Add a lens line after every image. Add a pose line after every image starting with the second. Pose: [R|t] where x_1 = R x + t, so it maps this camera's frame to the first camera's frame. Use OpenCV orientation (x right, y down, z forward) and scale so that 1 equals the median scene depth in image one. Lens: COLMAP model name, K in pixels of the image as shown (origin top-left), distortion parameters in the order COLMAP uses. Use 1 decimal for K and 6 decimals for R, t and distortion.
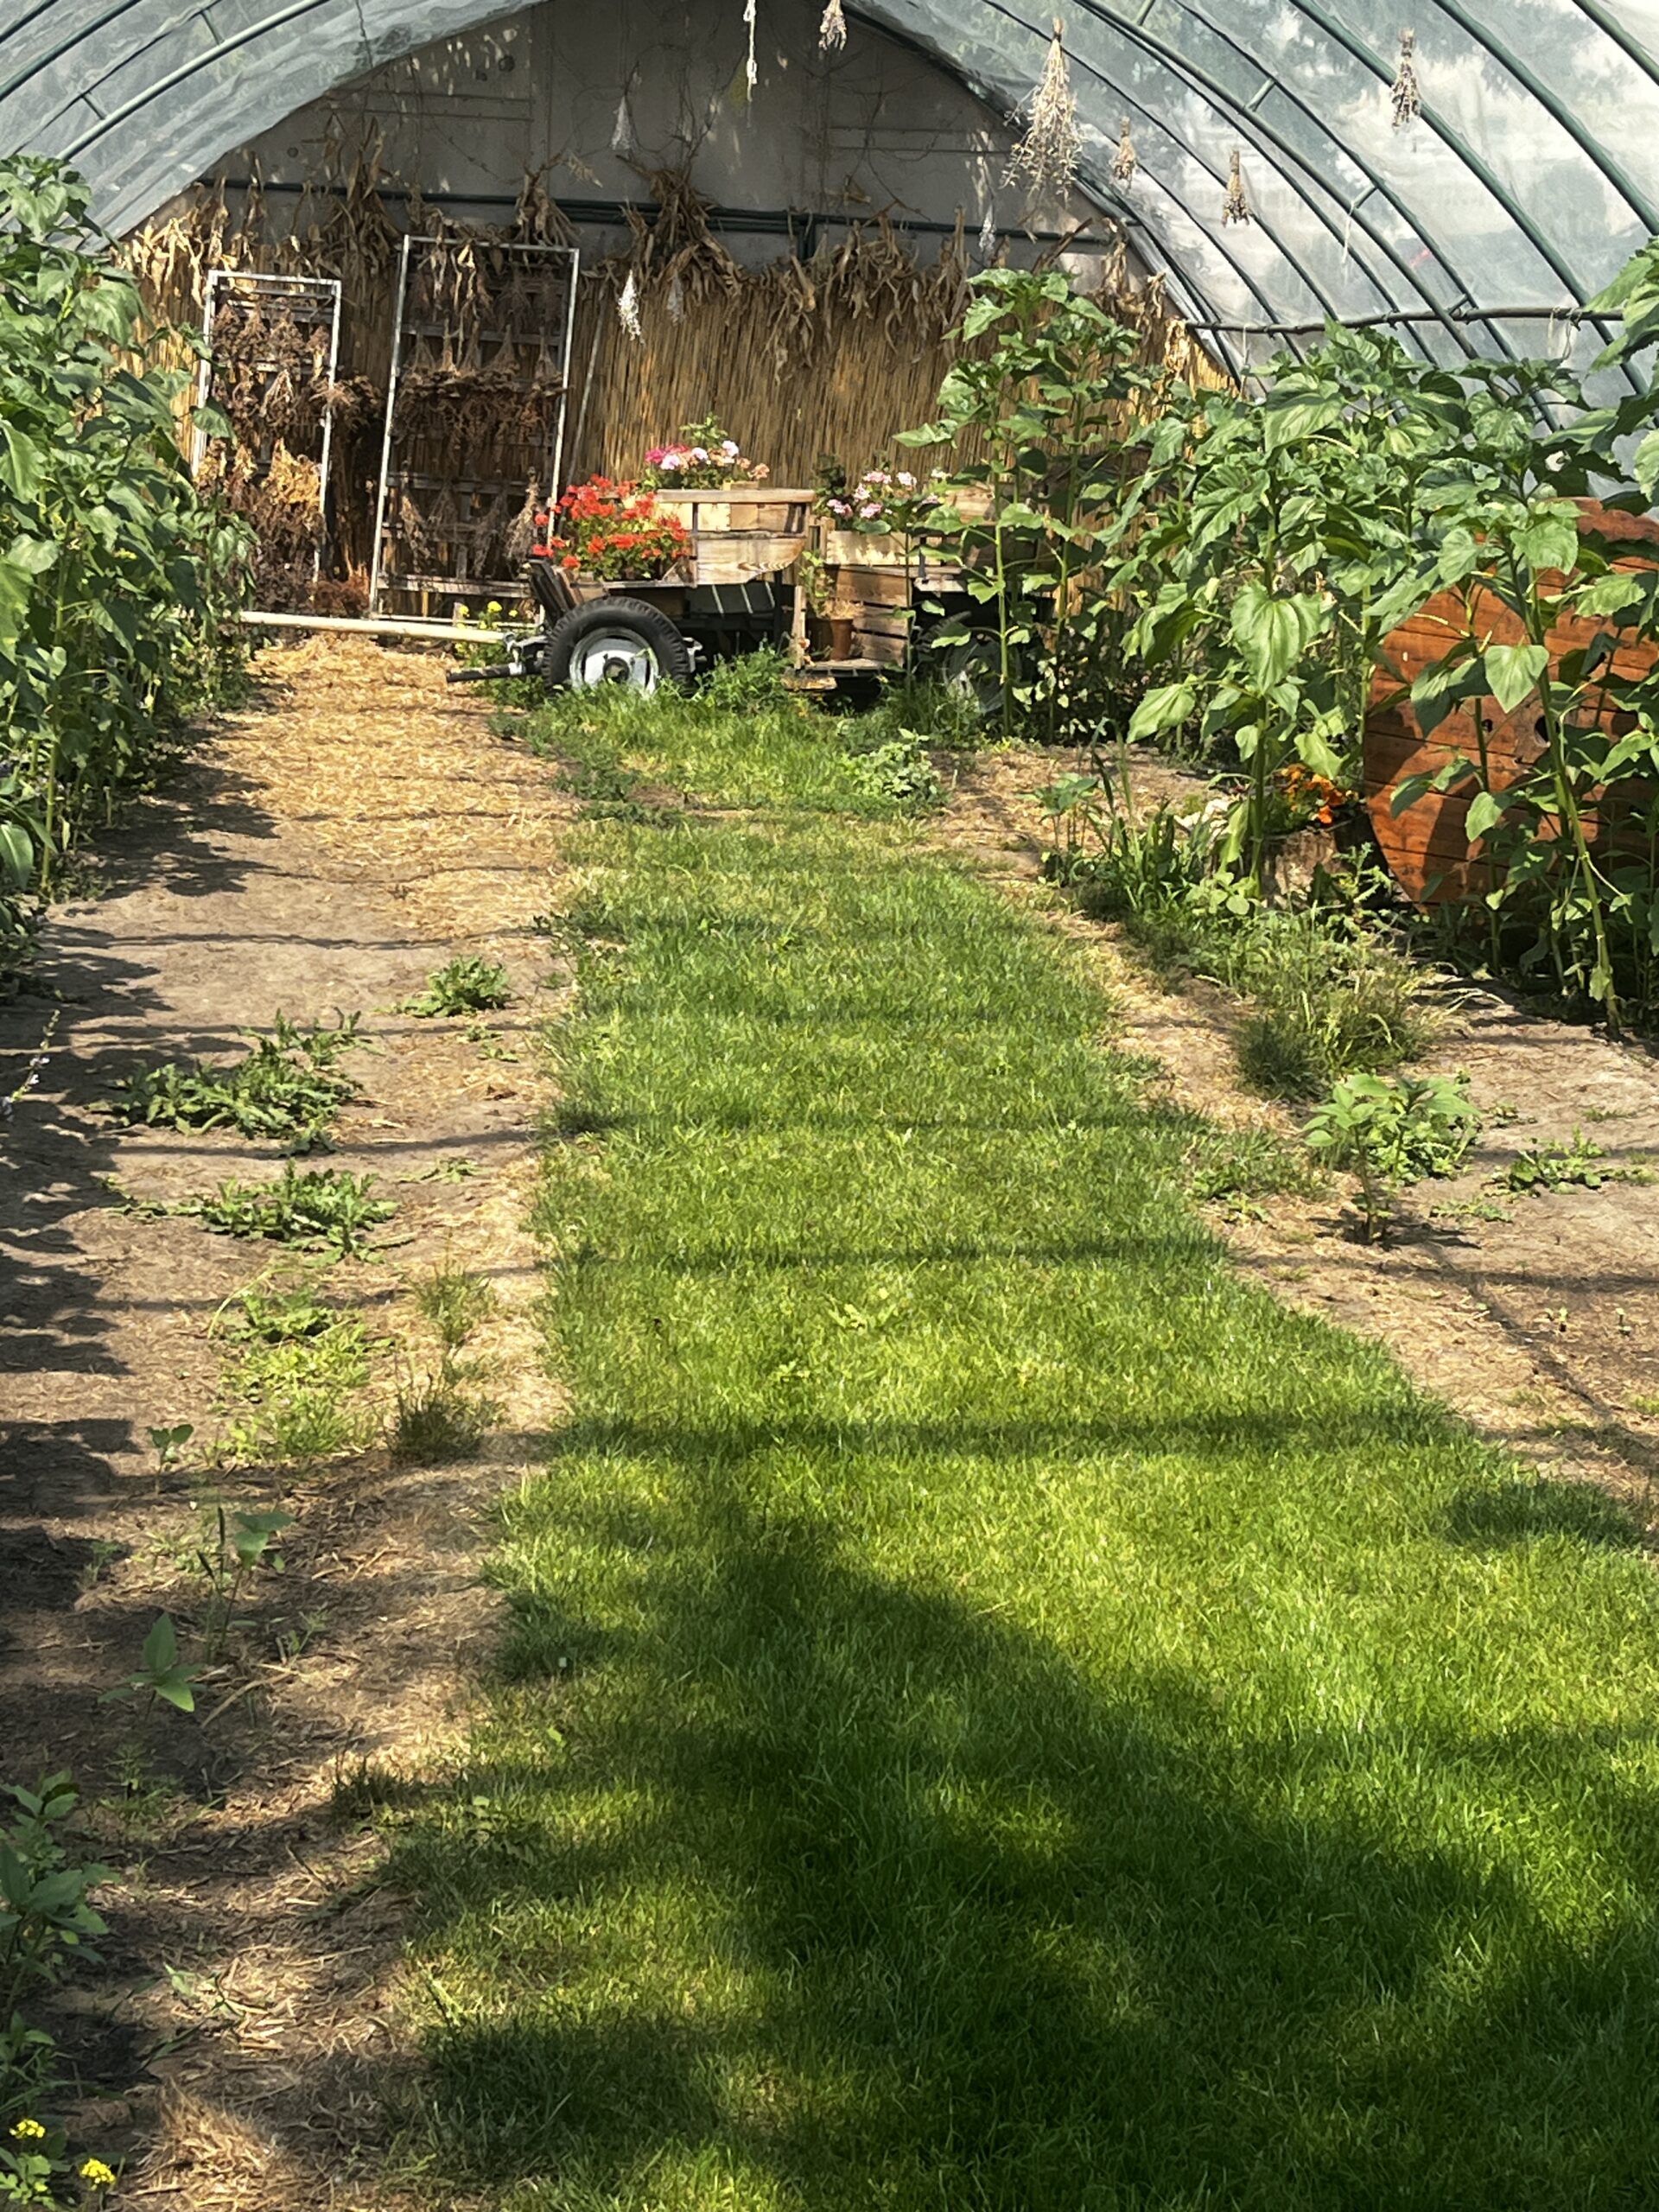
lens RADIAL K [[3927.0, 0, 822.9], [0, 3927.0, 1107.2], [0, 0, 1]] dist [0.153423, 0.000000]
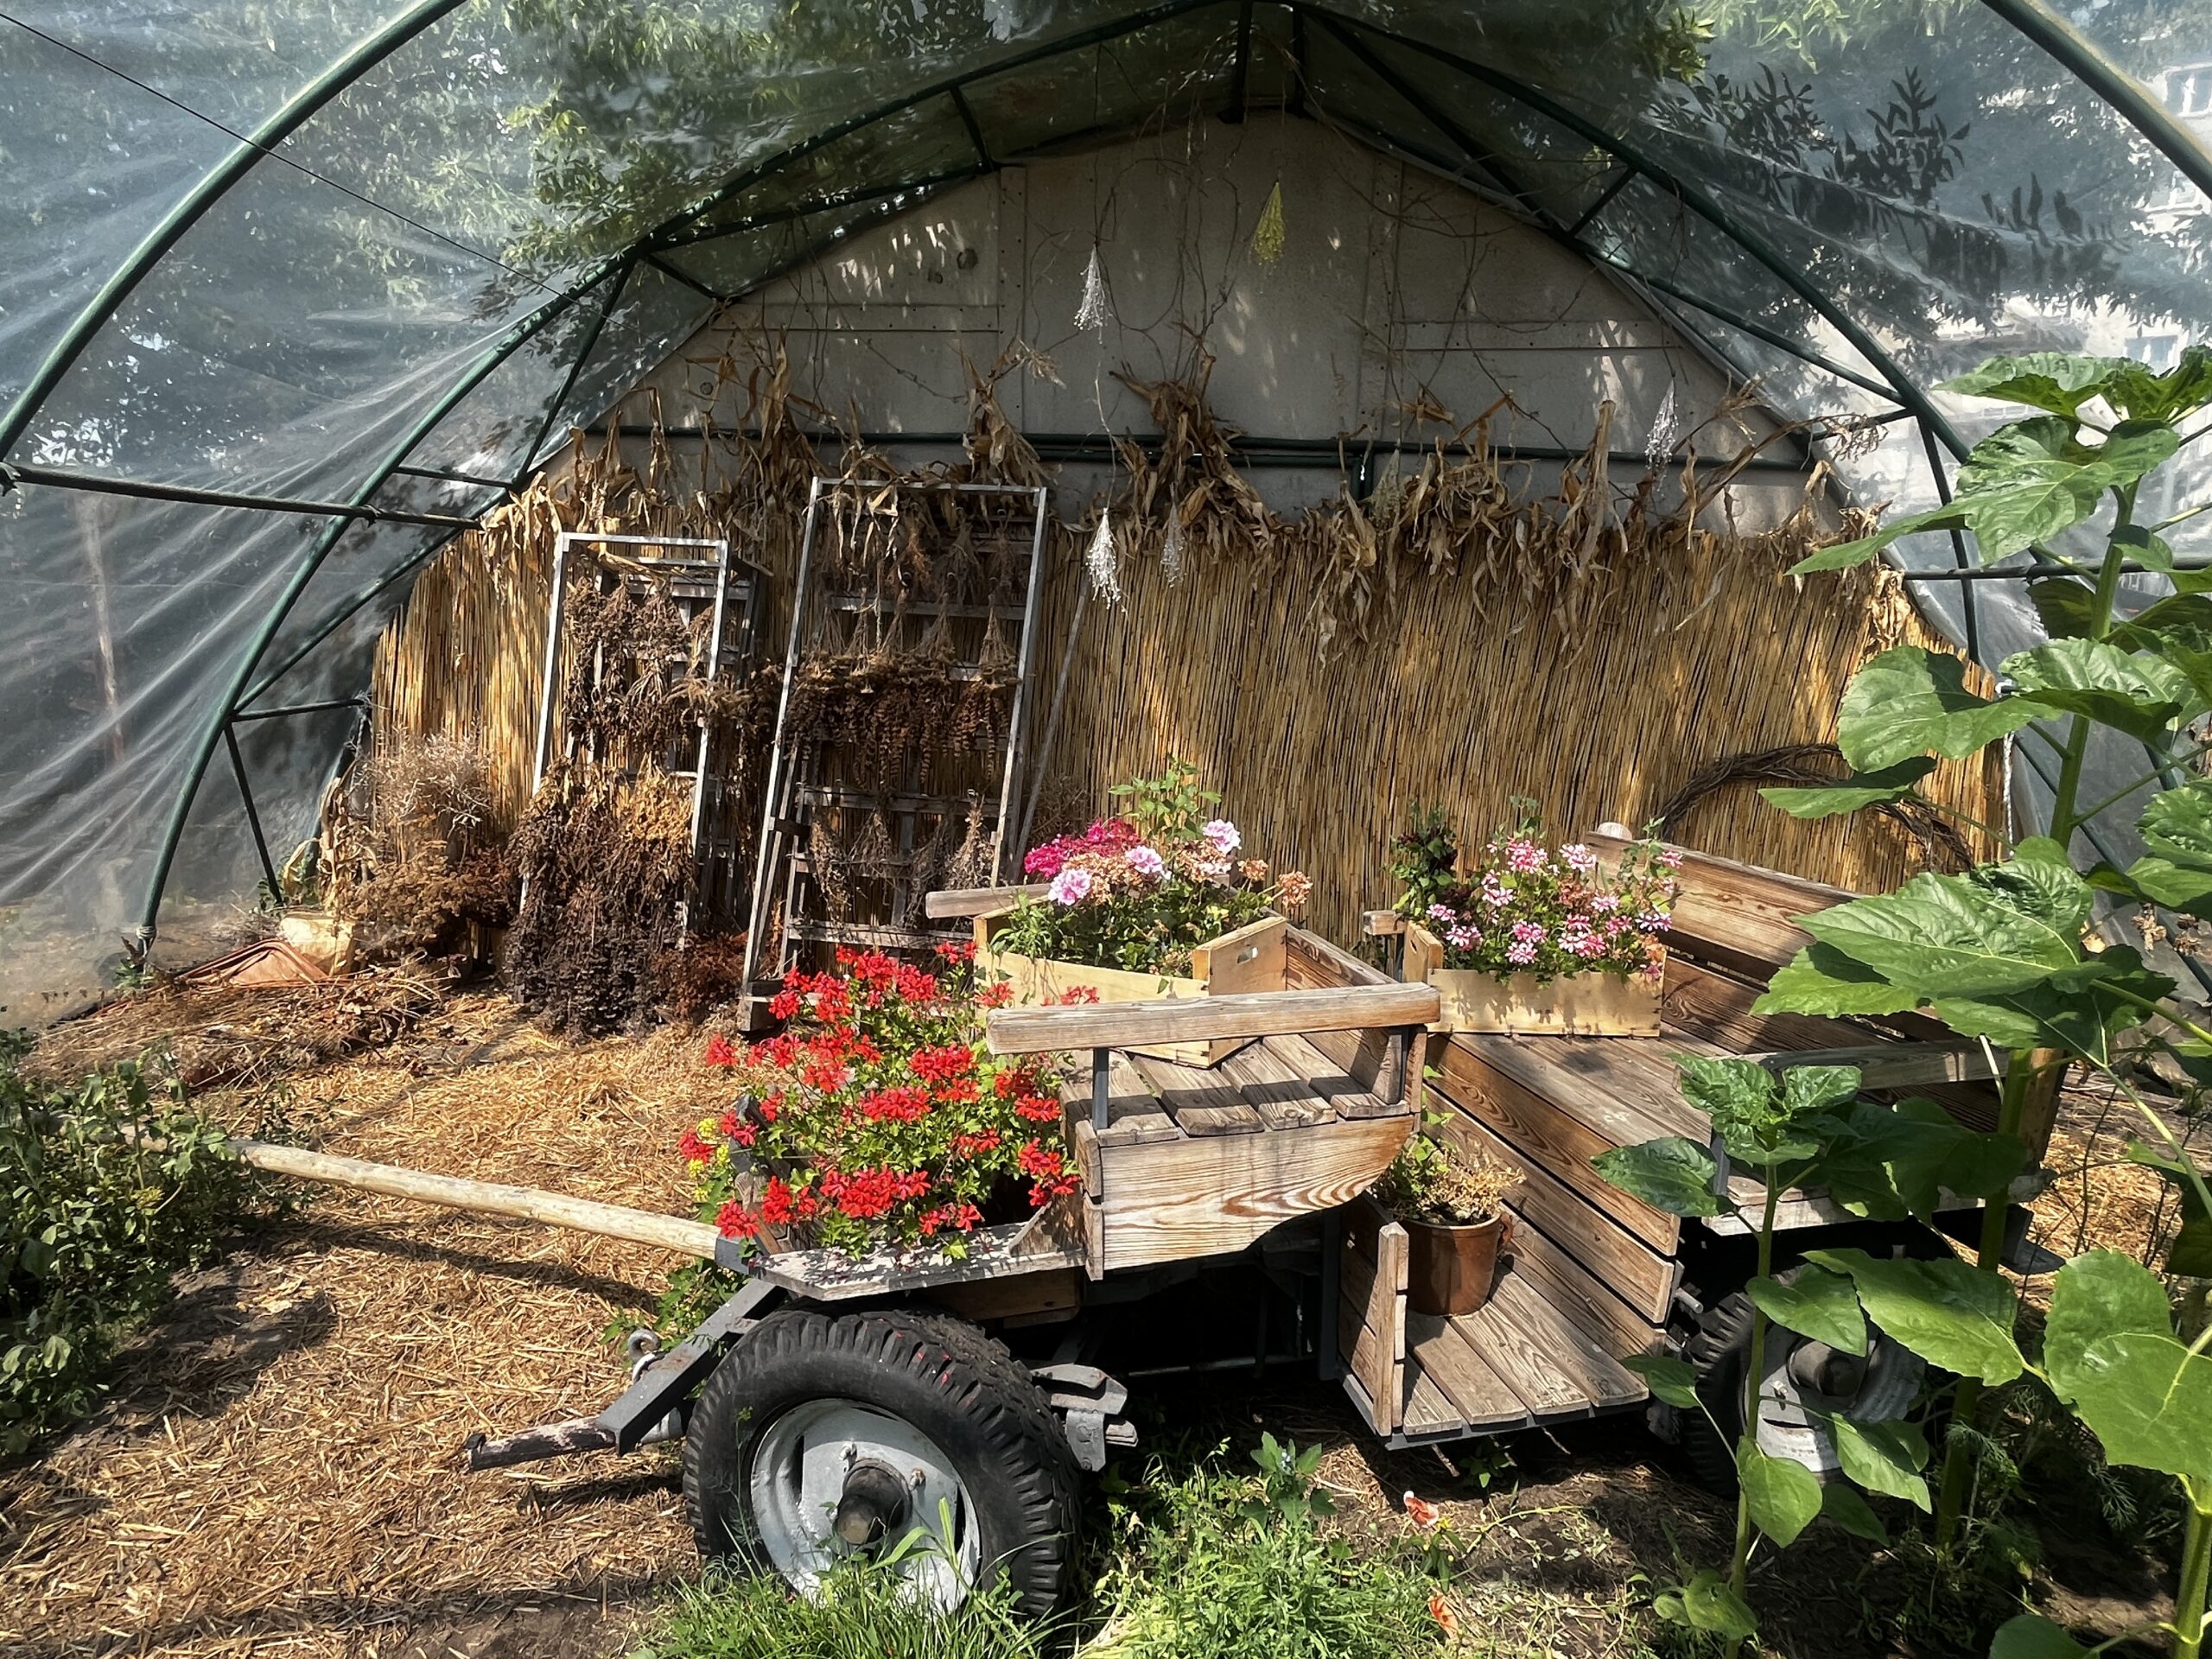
lens RADIAL K [[1173.8, 0, 1115.3], [0, 1173.8, 813.9], [0, 0, 1]] dist [-0.000581, -0.000246]
pose [[0.985153, 0.009724, -0.171401, -0.011874], [-0.015560, 0.999343, -0.032736, -0.151558], [0.170971, 0.034917, 0.984657, 0.798522]]
